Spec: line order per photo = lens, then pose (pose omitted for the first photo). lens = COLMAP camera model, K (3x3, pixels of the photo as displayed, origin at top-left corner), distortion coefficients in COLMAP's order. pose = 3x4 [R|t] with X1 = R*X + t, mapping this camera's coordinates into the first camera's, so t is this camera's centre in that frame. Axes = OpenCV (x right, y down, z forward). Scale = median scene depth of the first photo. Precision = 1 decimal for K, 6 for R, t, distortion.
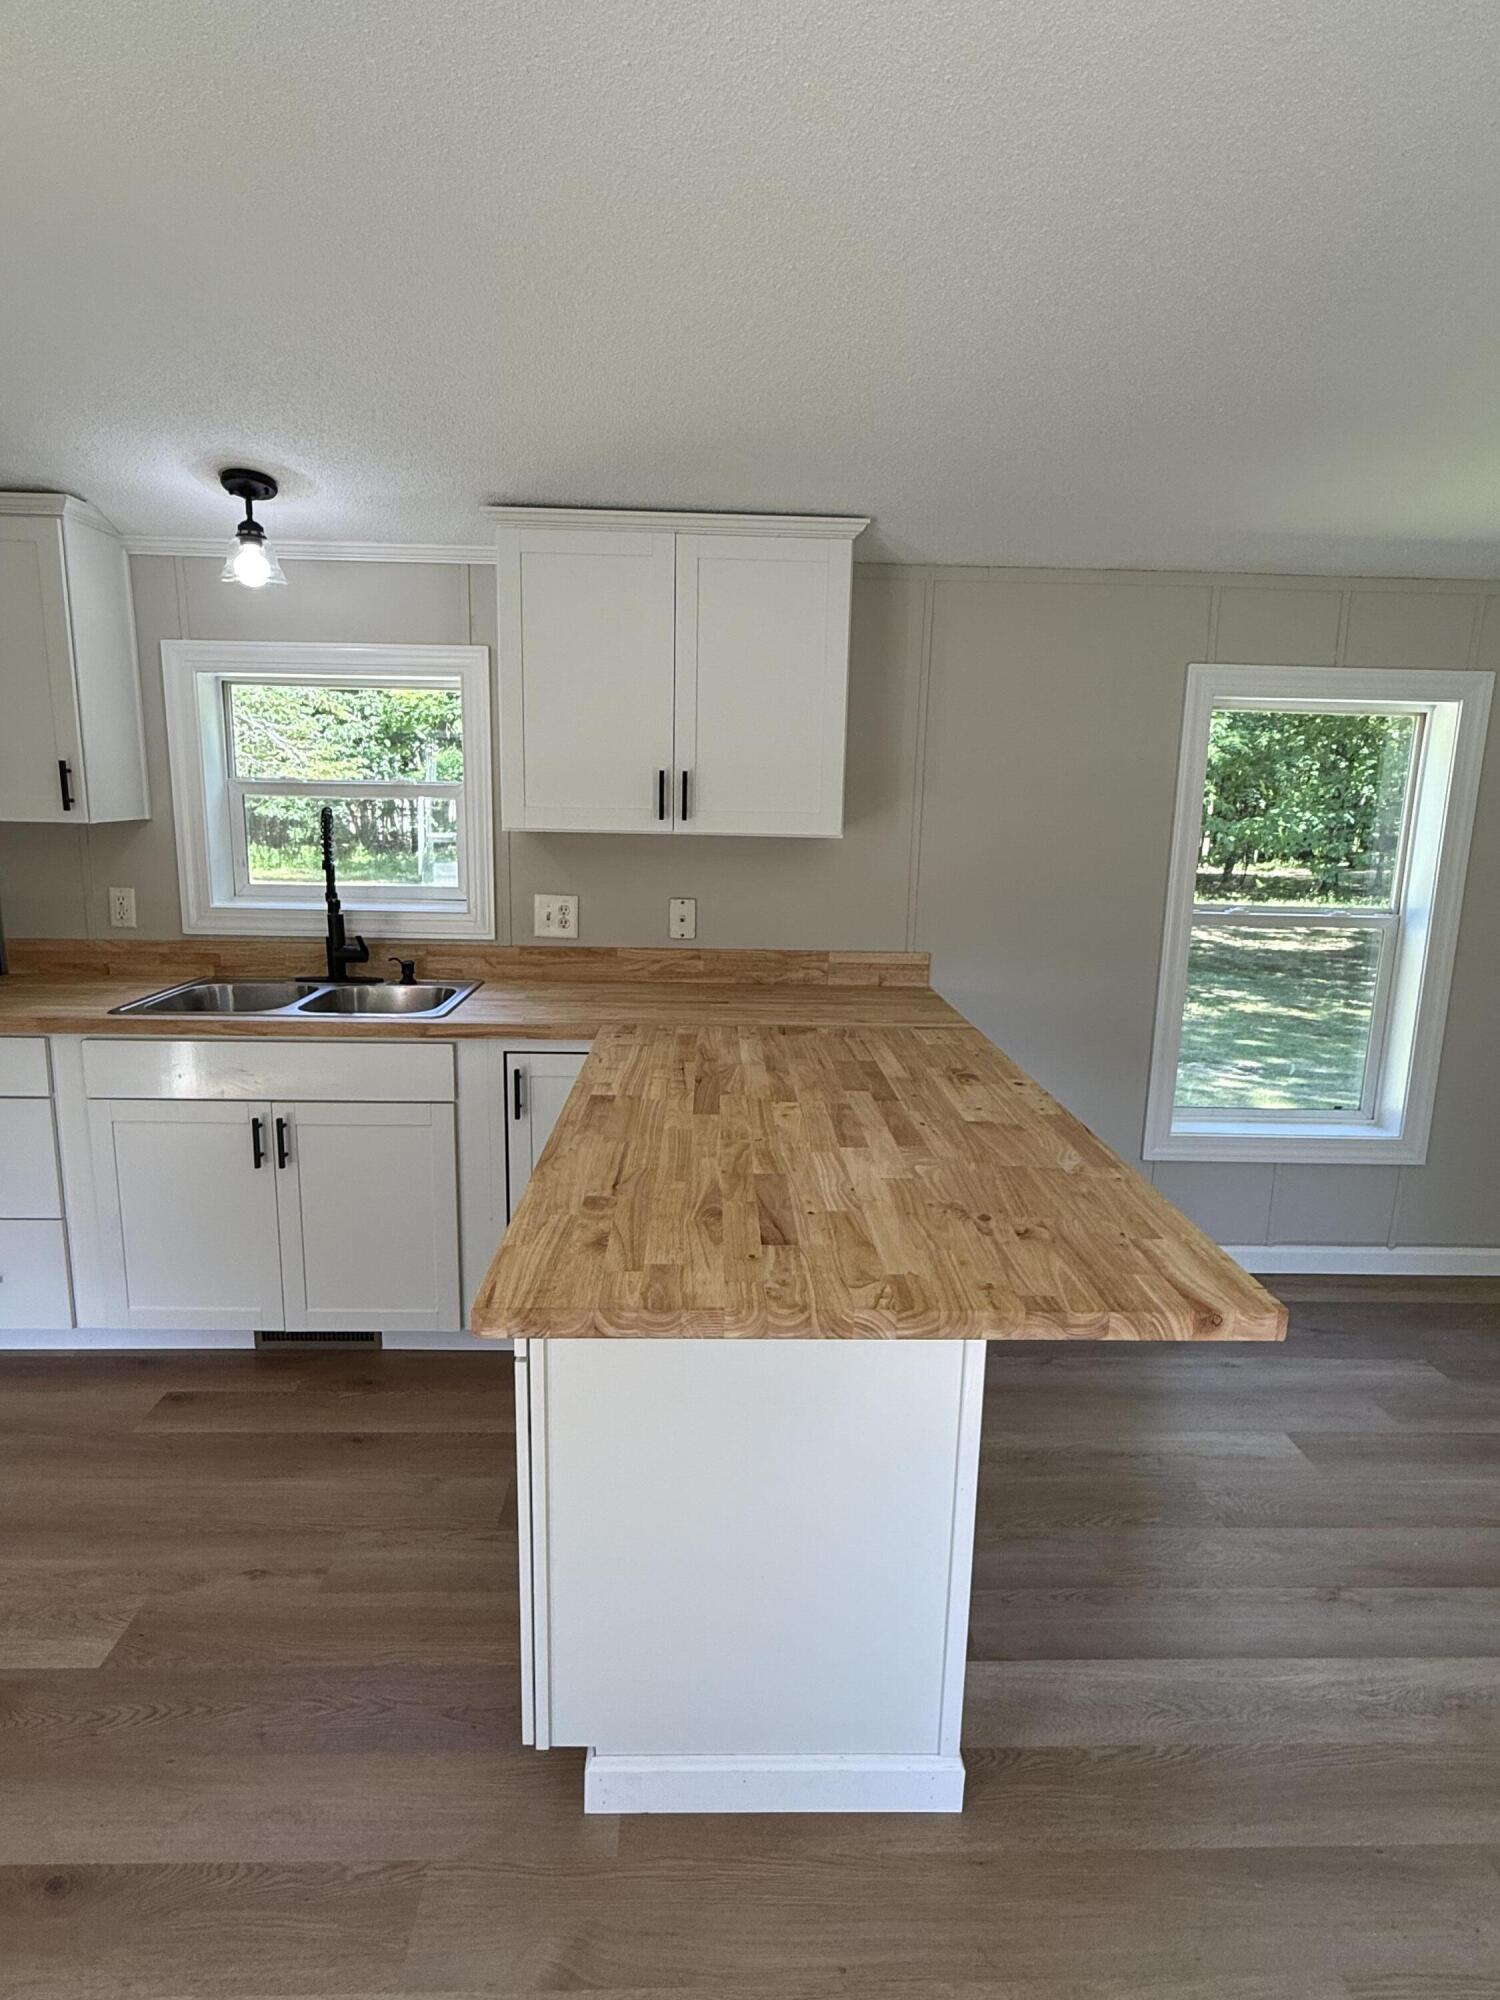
lens RADIAL K [[1105.5, 0, 752.8], [0, 1105.5, 997.0], [0, 0, 1]] dist [-0.003102, 0.001198]
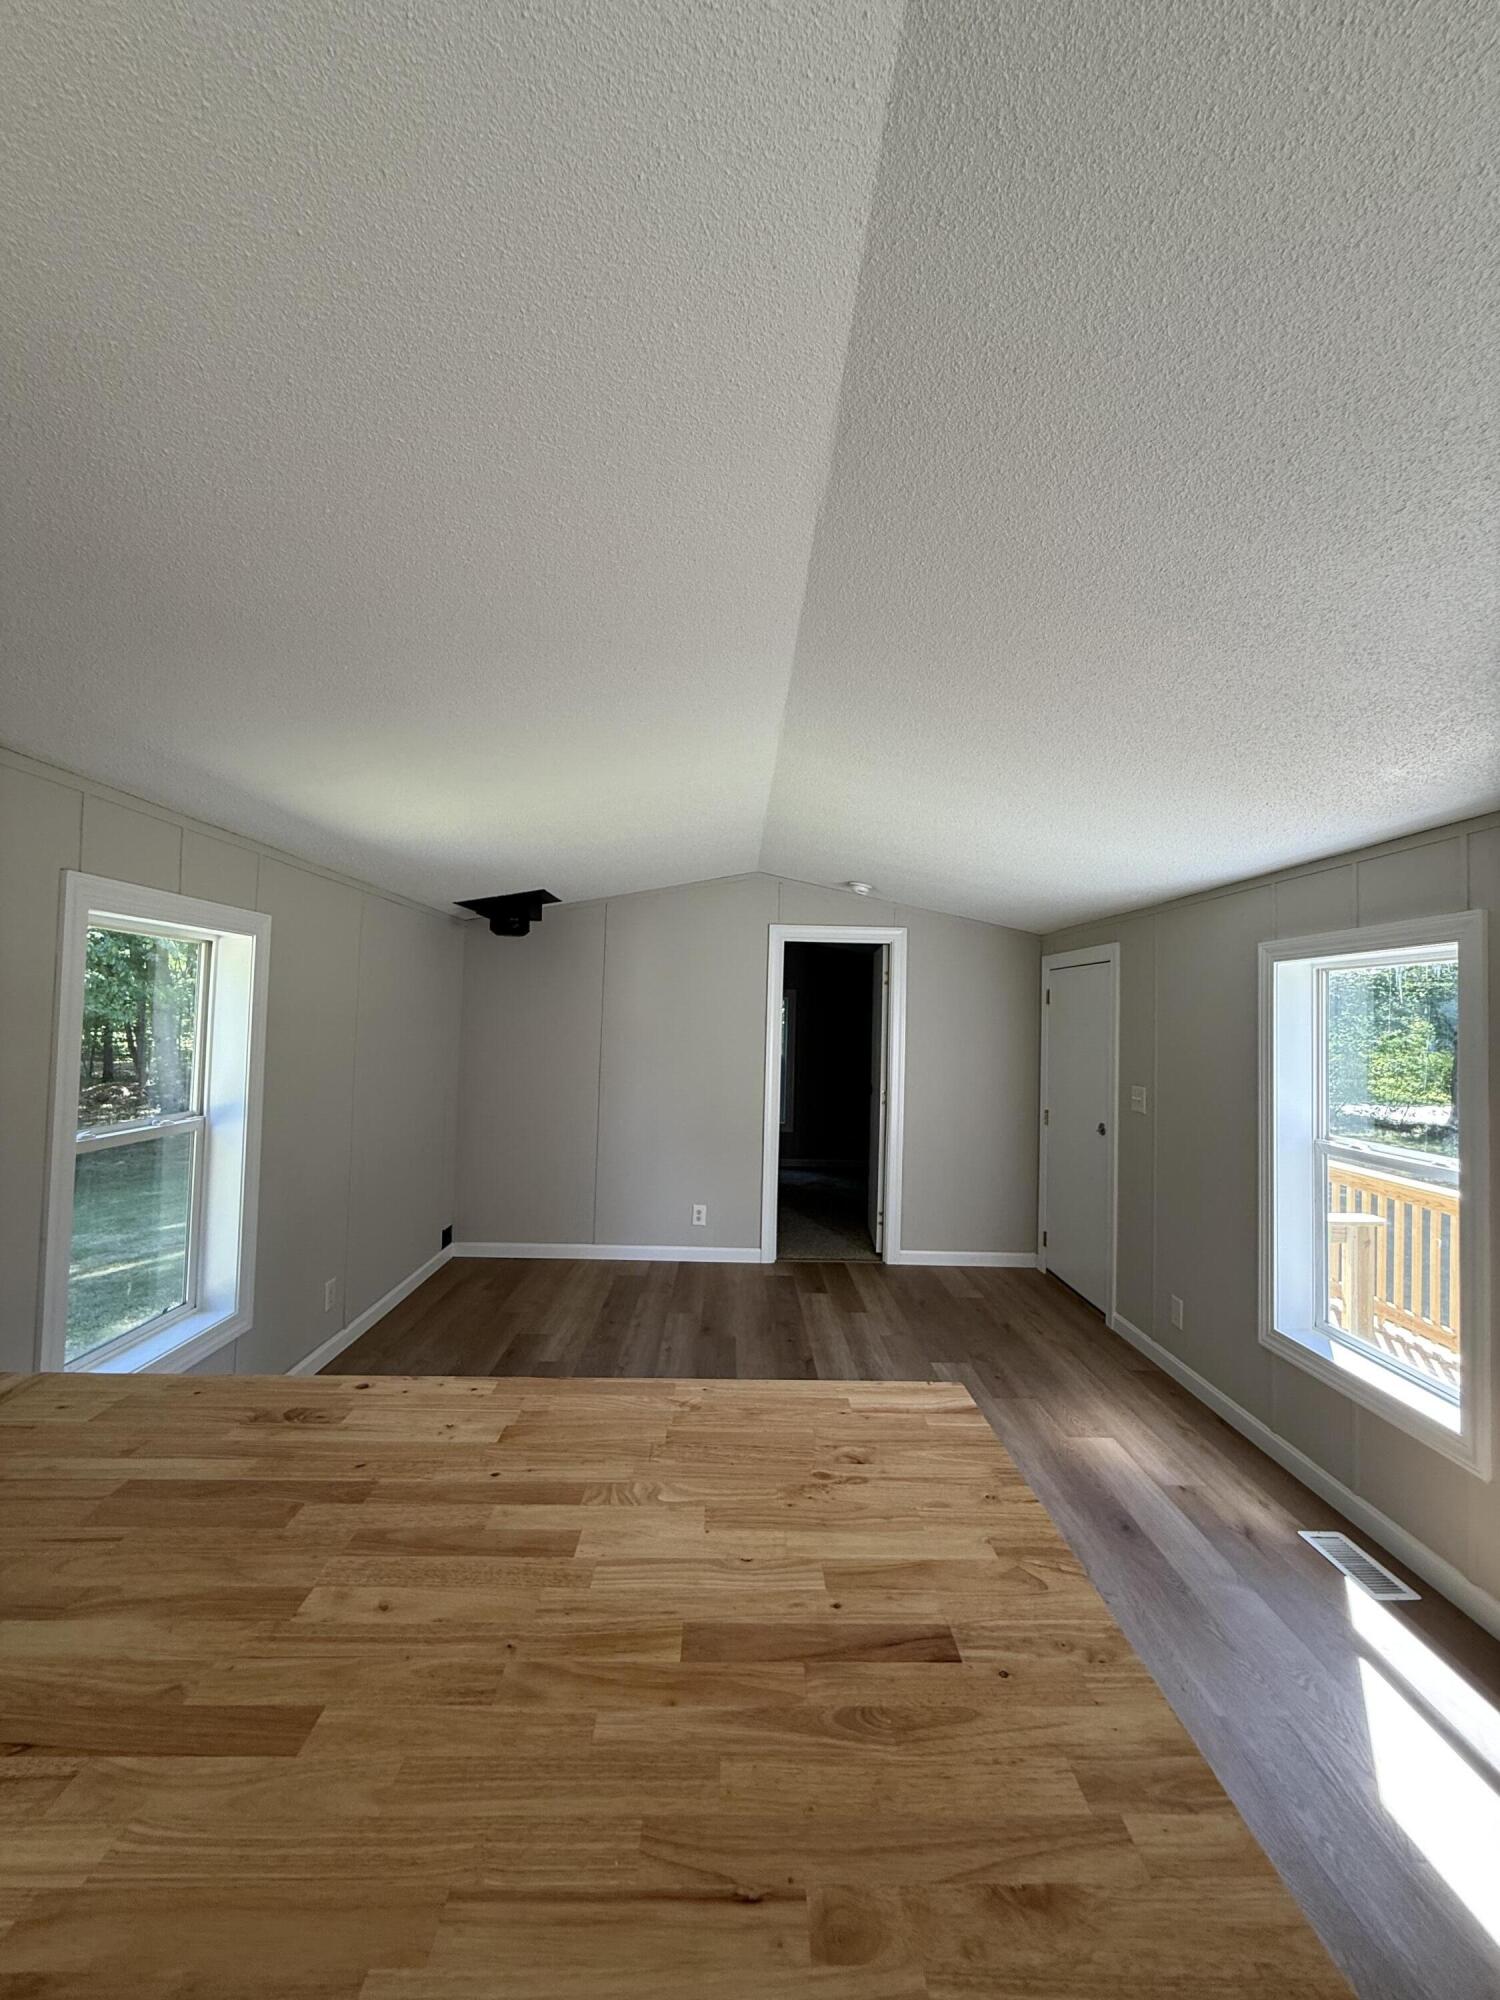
lens RADIAL K [[794.4, 0, 748.7], [0, 794.4, 989.8], [0, 0, 1]] dist [-0.000722, -0.000193]
pose [[0.012808, 0.016168, 0.999787, -0.338786], [0.162259, 0.986583, -0.018033, -0.150457], [-0.986665, 0.162455, 0.010013, 0.666549]]
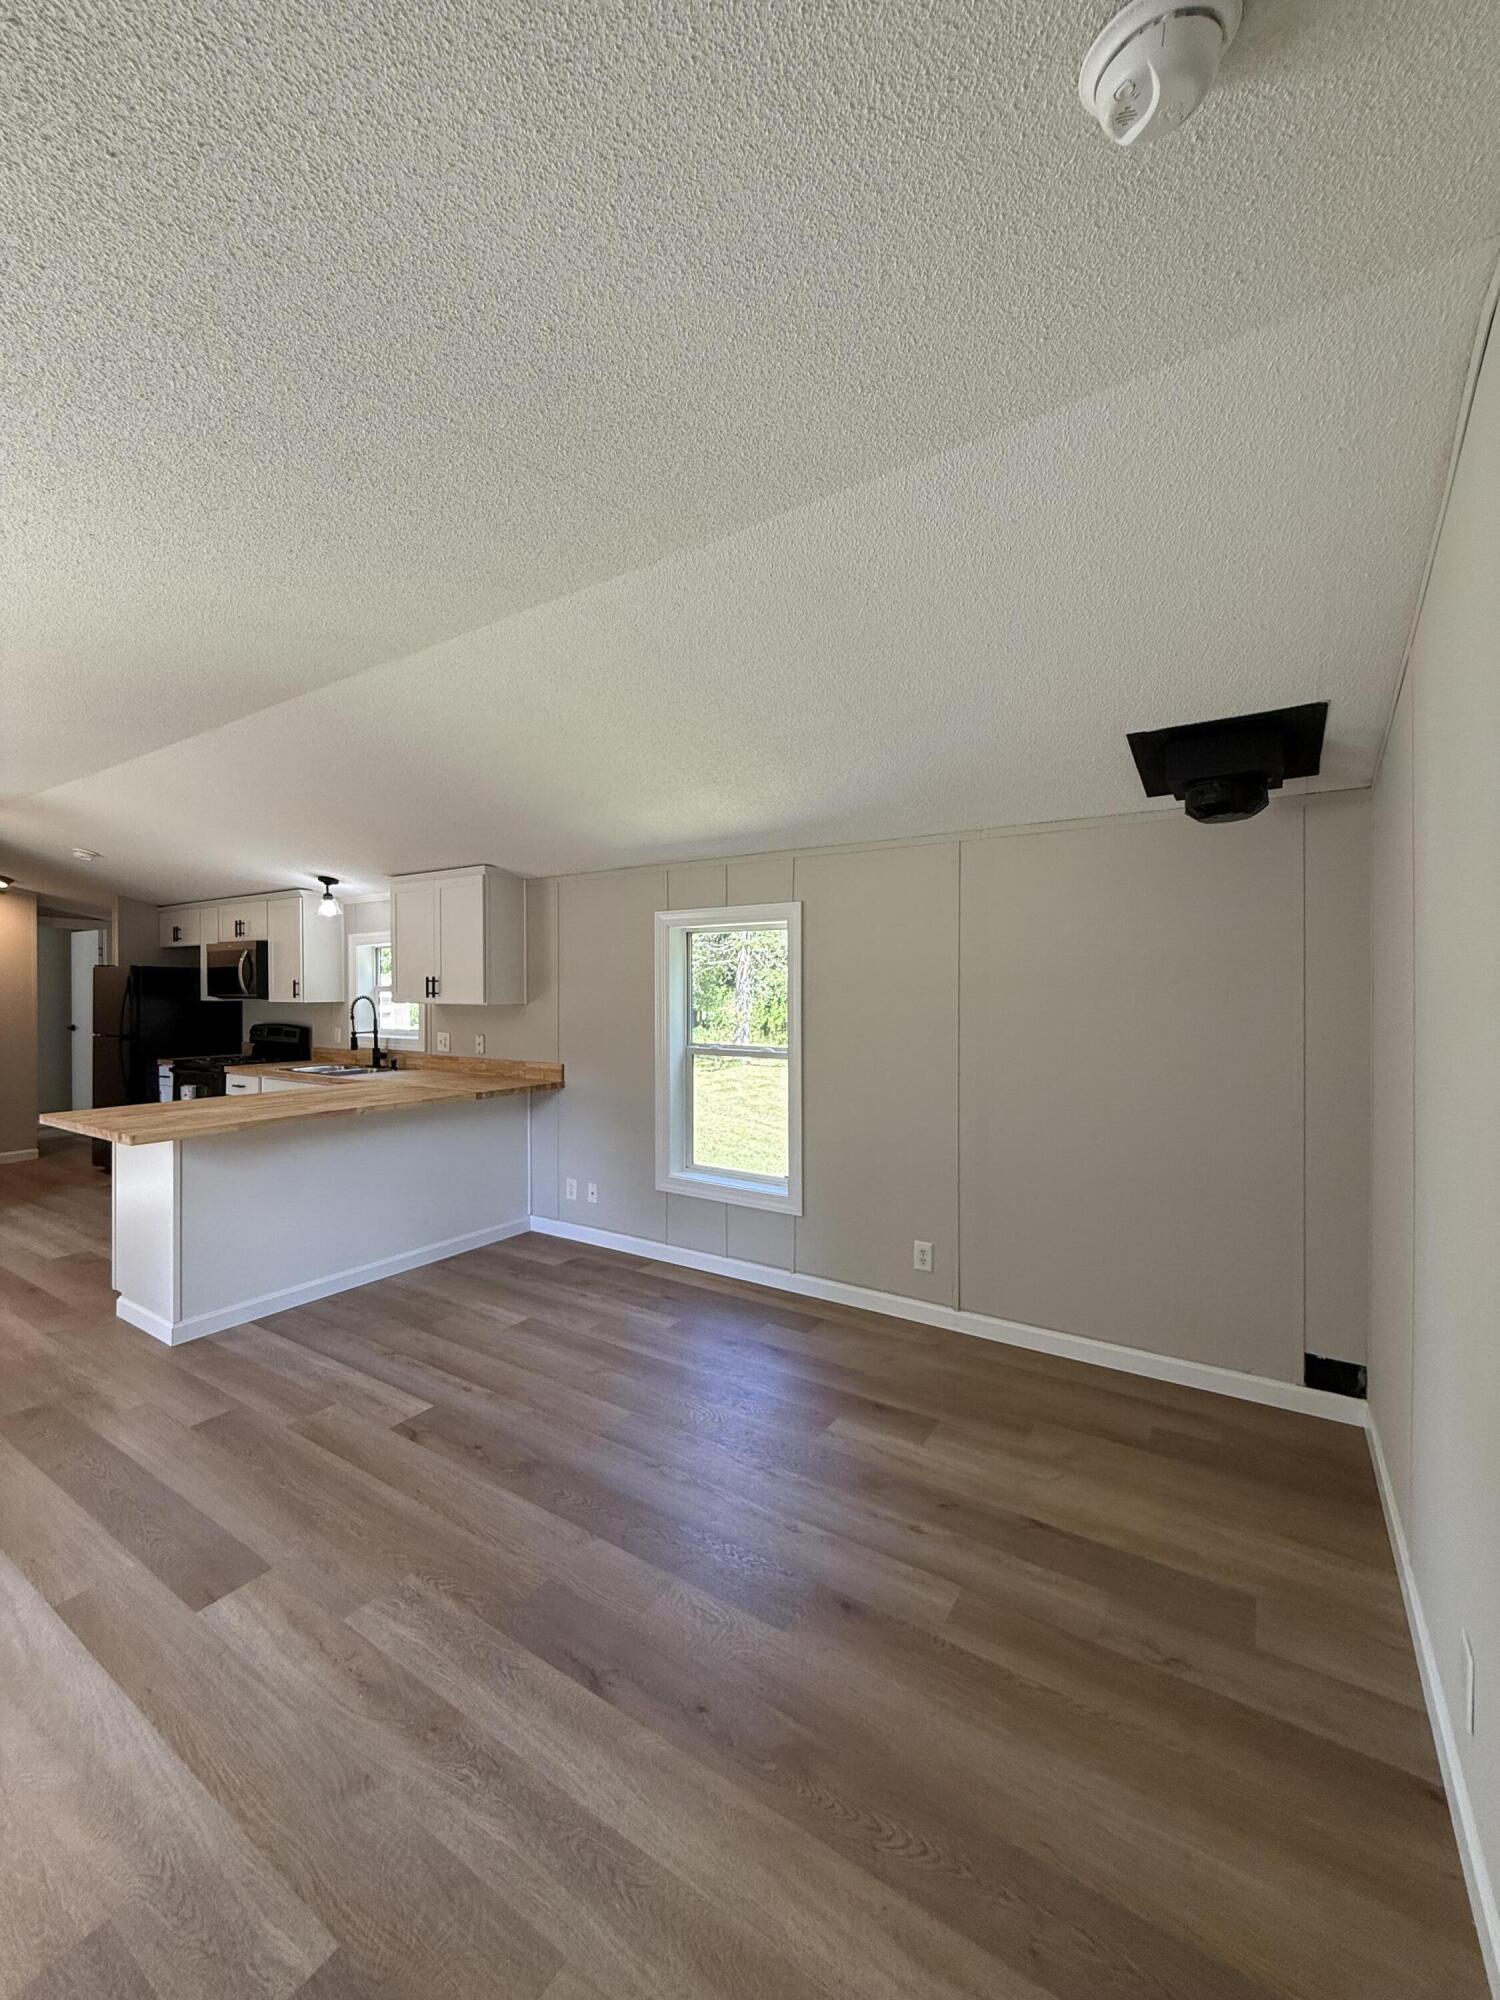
lens RADIAL K [[794.4, 0, 748.9], [0, 794.4, 994.3], [0, 0, 1]] dist [-0.000722, -0.000193]
pose [[0.821556, -0.019752, -0.569786, 1.838436], [-0.087887, 0.983066, -0.160799, 0.053844], [0.563313, 0.182182, 0.805908, 0.046871]]
